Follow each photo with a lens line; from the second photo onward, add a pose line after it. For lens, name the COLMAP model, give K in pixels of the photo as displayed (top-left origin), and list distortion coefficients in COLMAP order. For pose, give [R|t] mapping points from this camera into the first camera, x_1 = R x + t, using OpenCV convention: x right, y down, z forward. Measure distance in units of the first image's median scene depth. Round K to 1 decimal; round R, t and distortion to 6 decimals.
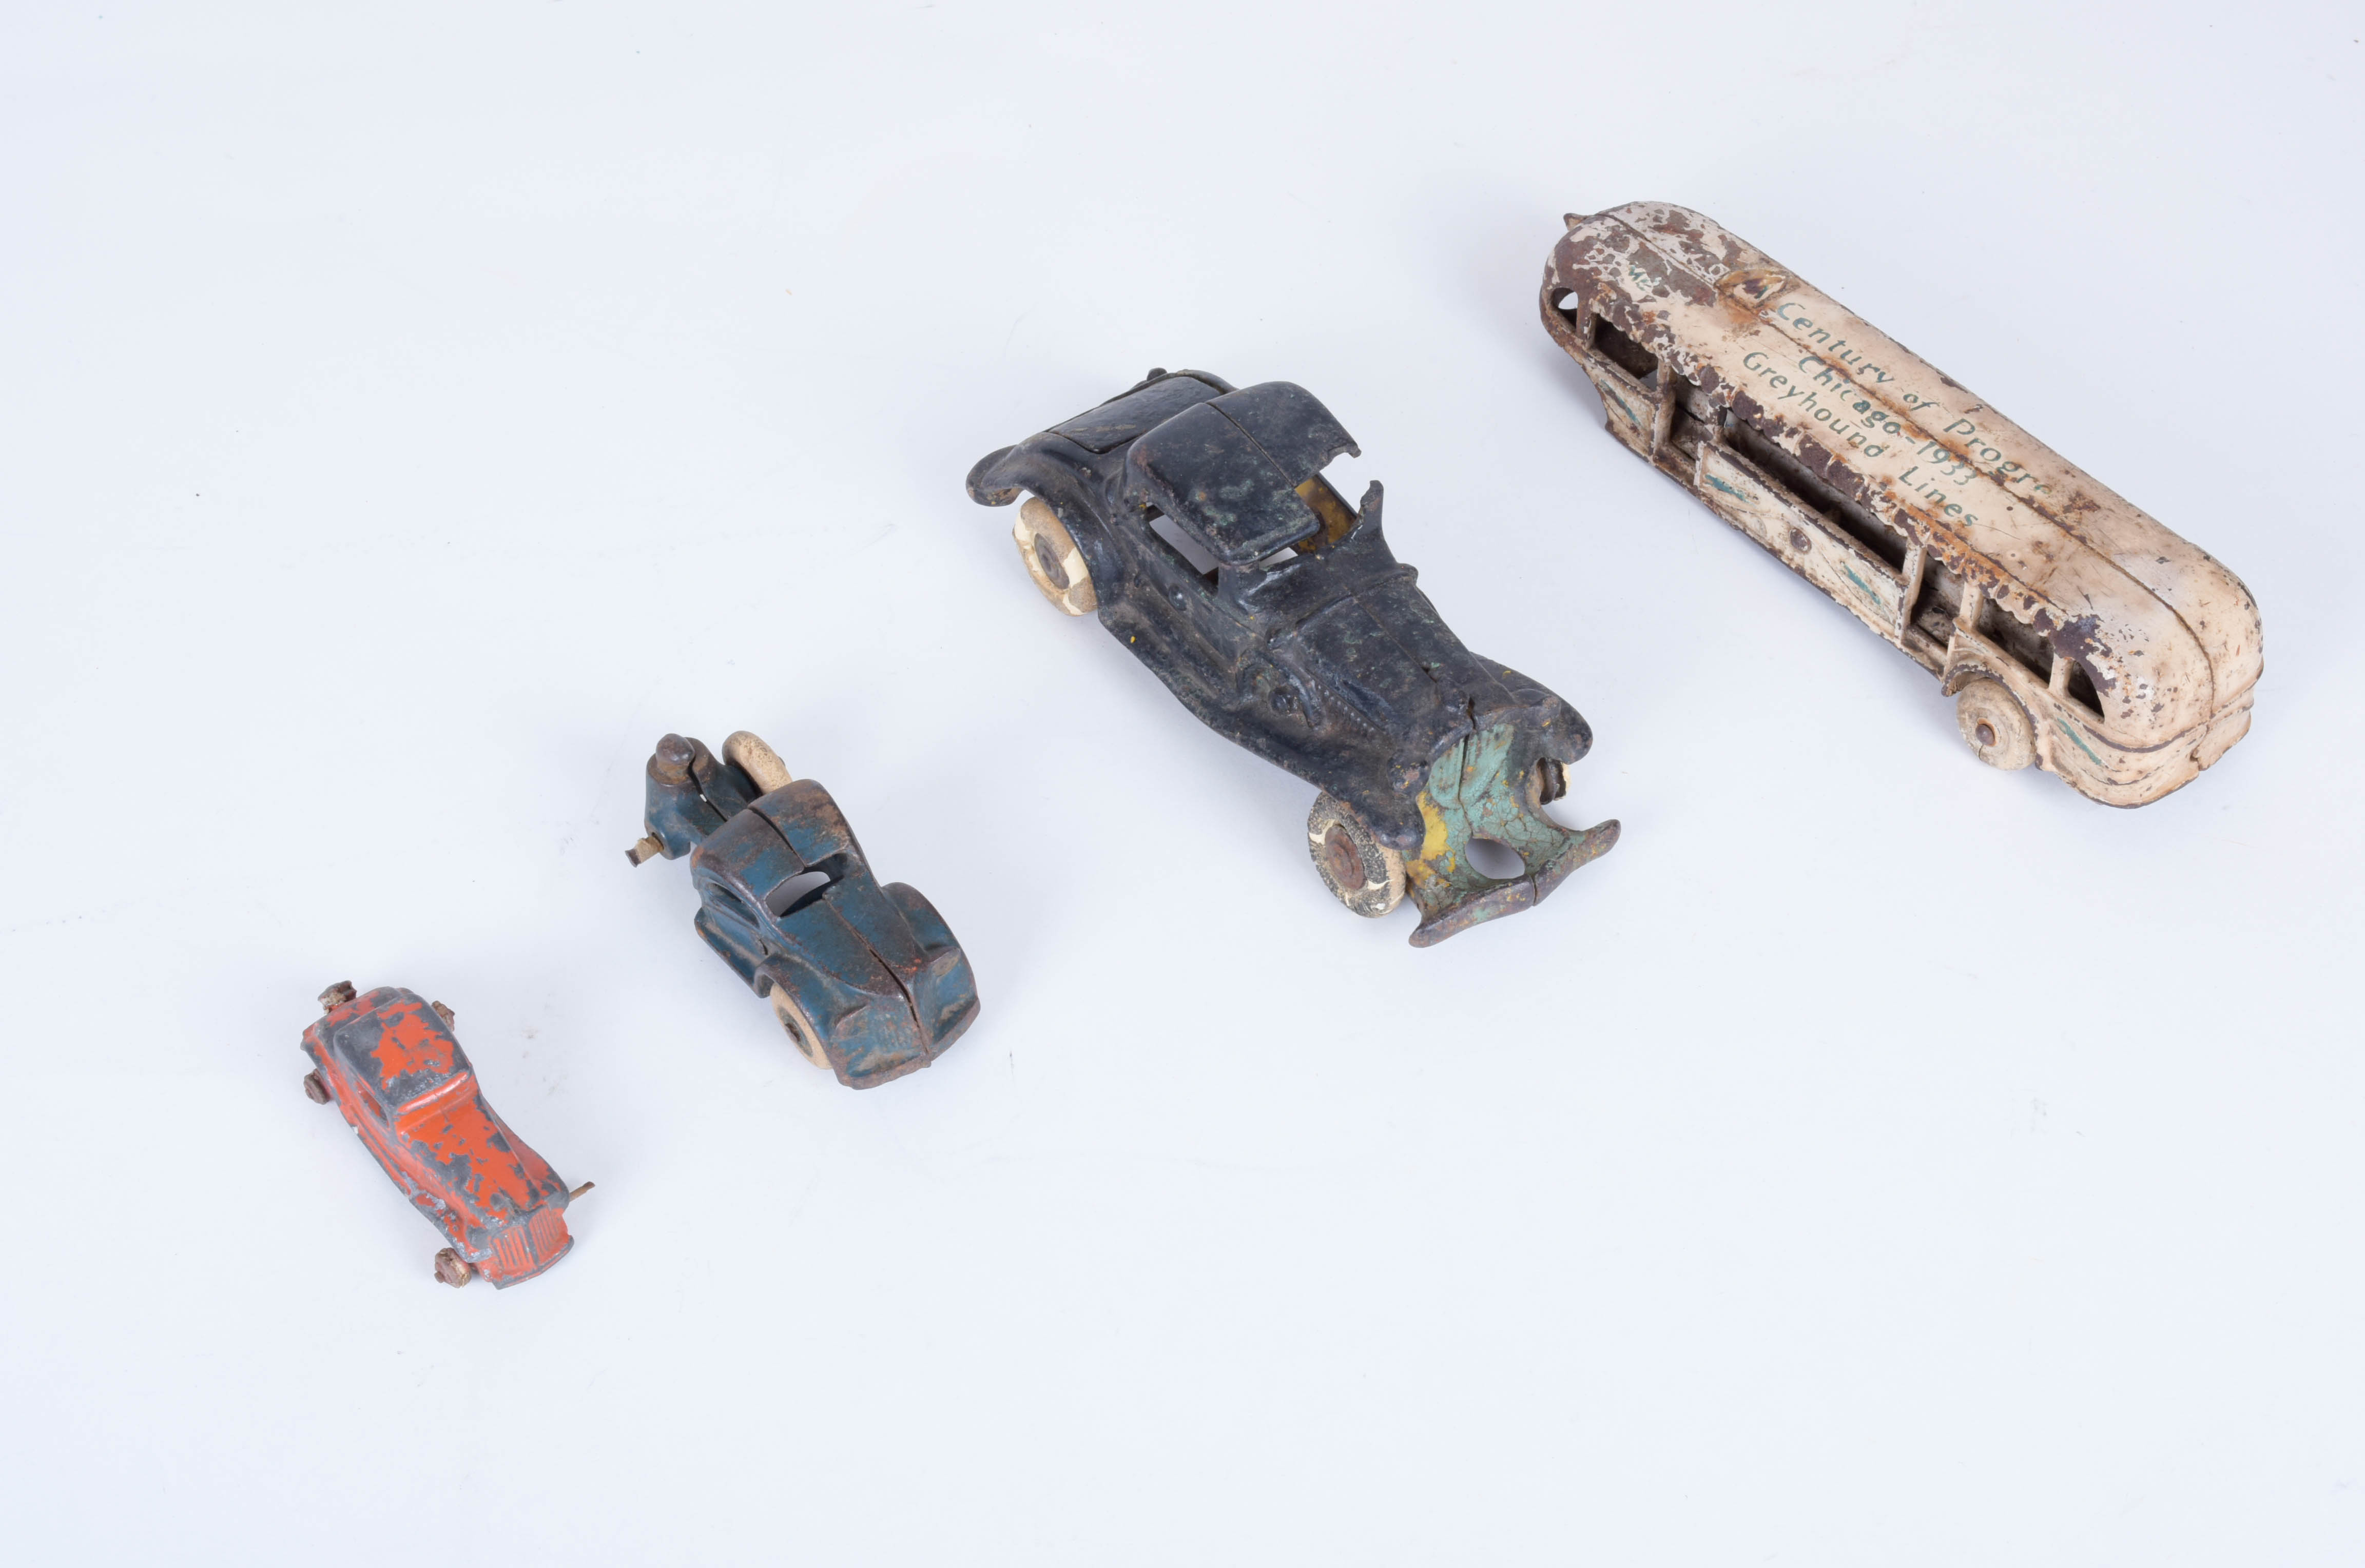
lens RADIAL K [[3309.2, 0, 1190.1], [0, 3309.2, 791.0], [0, 0, 1]] dist [-0.016132, 0.000000]
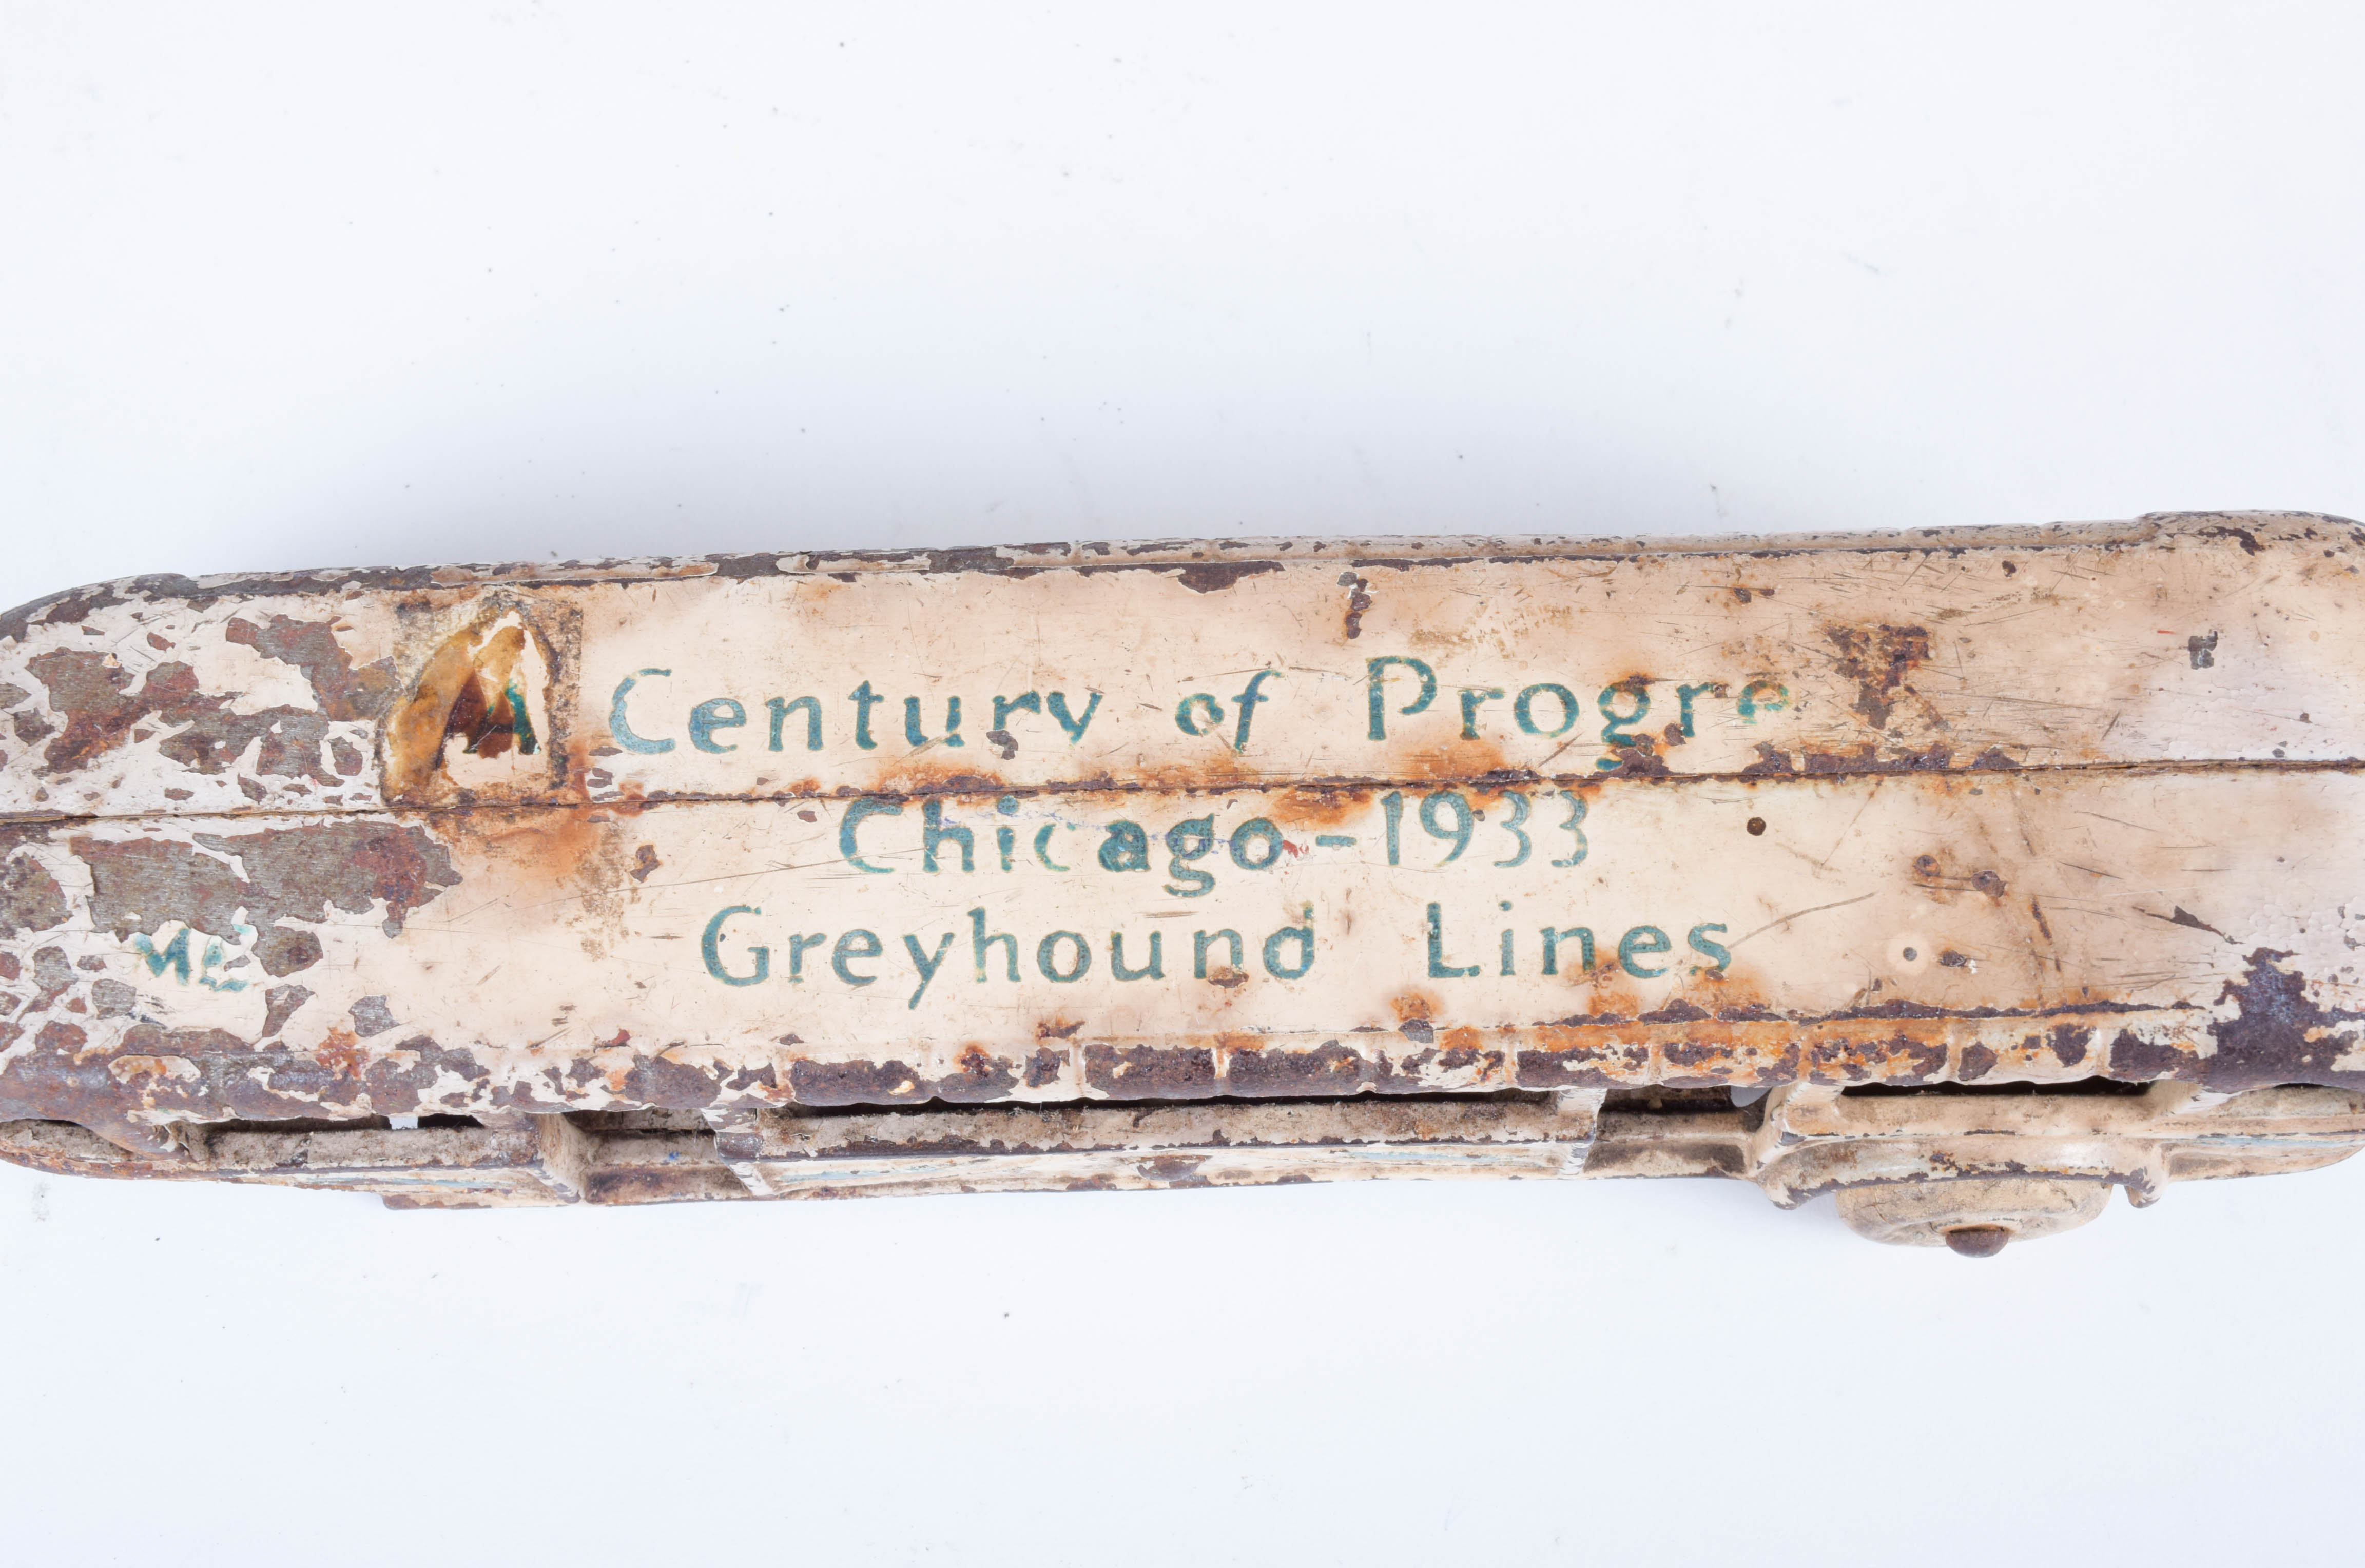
lens RADIAL K [[2809.5, 0, 1188.8], [0, 2809.5, 793.9], [0, 0, 1]] dist [-0.011373, 0.000000]
pose [[0.584041, -0.763349, 0.276033, 0.140479], [0.599239, 0.634847, 0.487732, -0.255271], [-0.547548, -0.119446, 0.828205, 0.797938]]
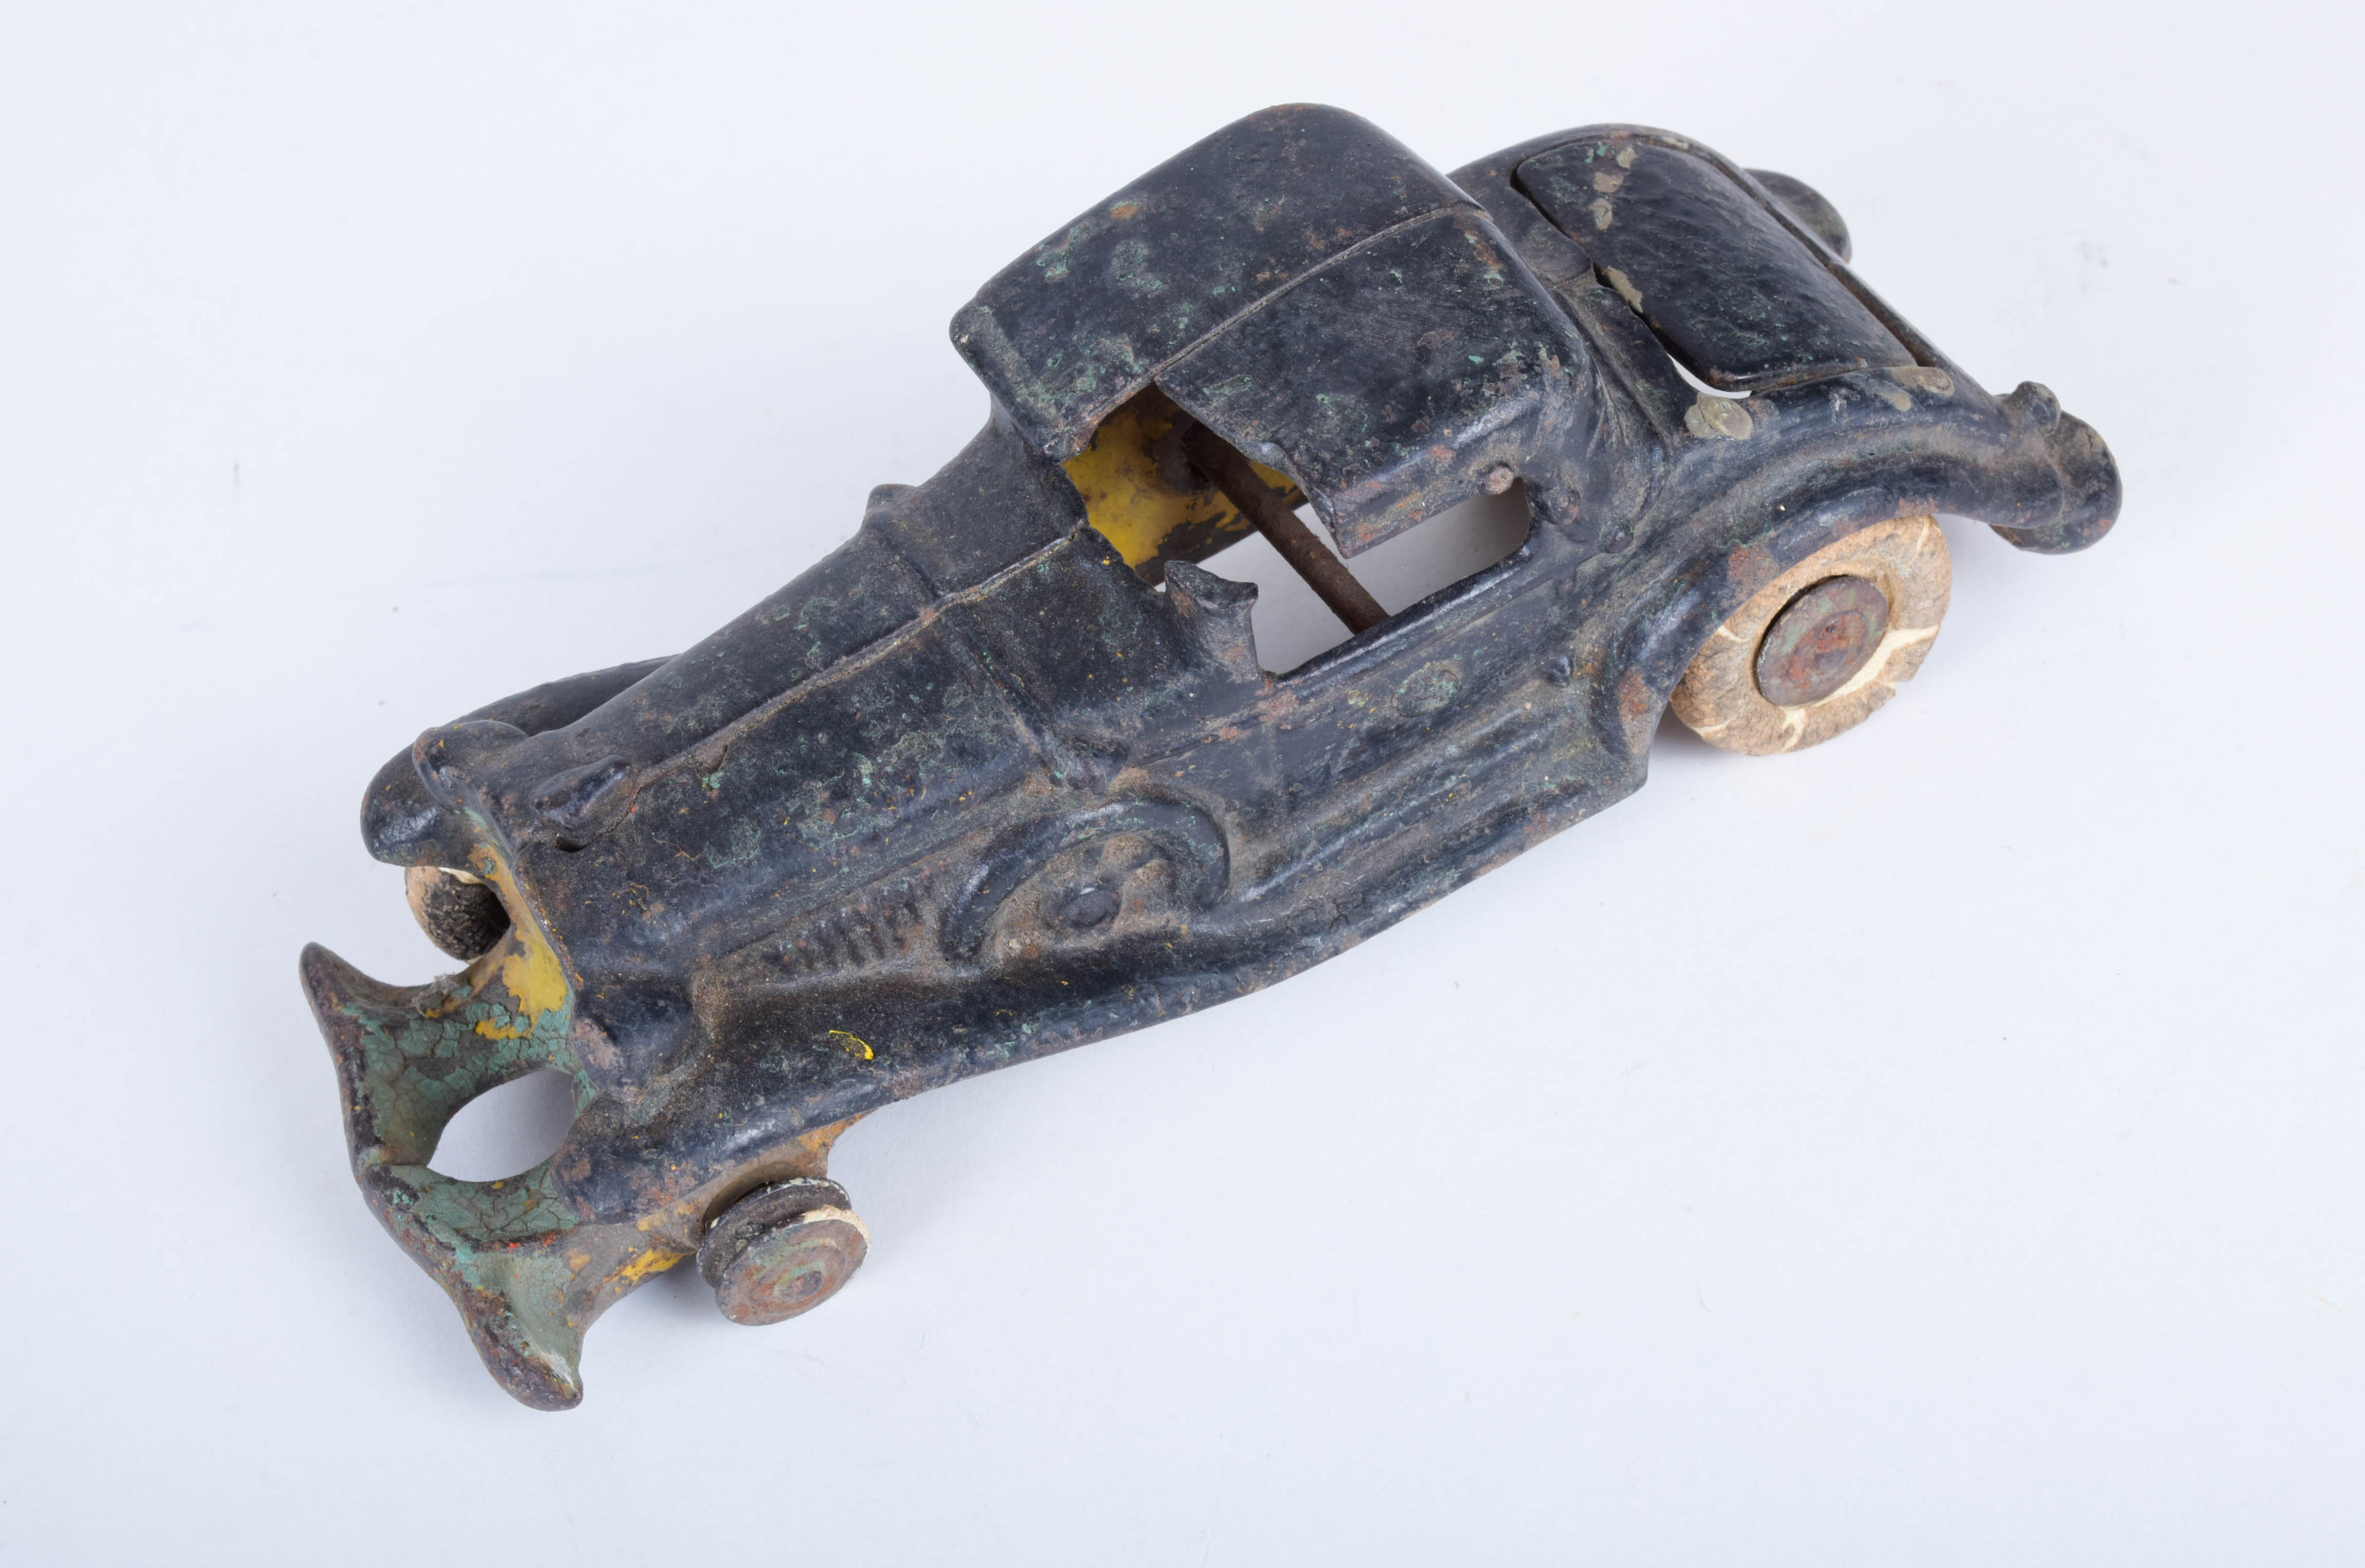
lens RADIAL K [[3392.1, 0, 1185.2], [0, 3392.1, 784.2], [0, 0, 1]] dist [-0.020799, 0.000000]
pose [[-0.111620, 0.770017, -0.628184, 0.314978], [-0.636674, 0.429947, 0.640150, -0.325598], [0.763012, 0.471401, 0.442259, 0.834223]]
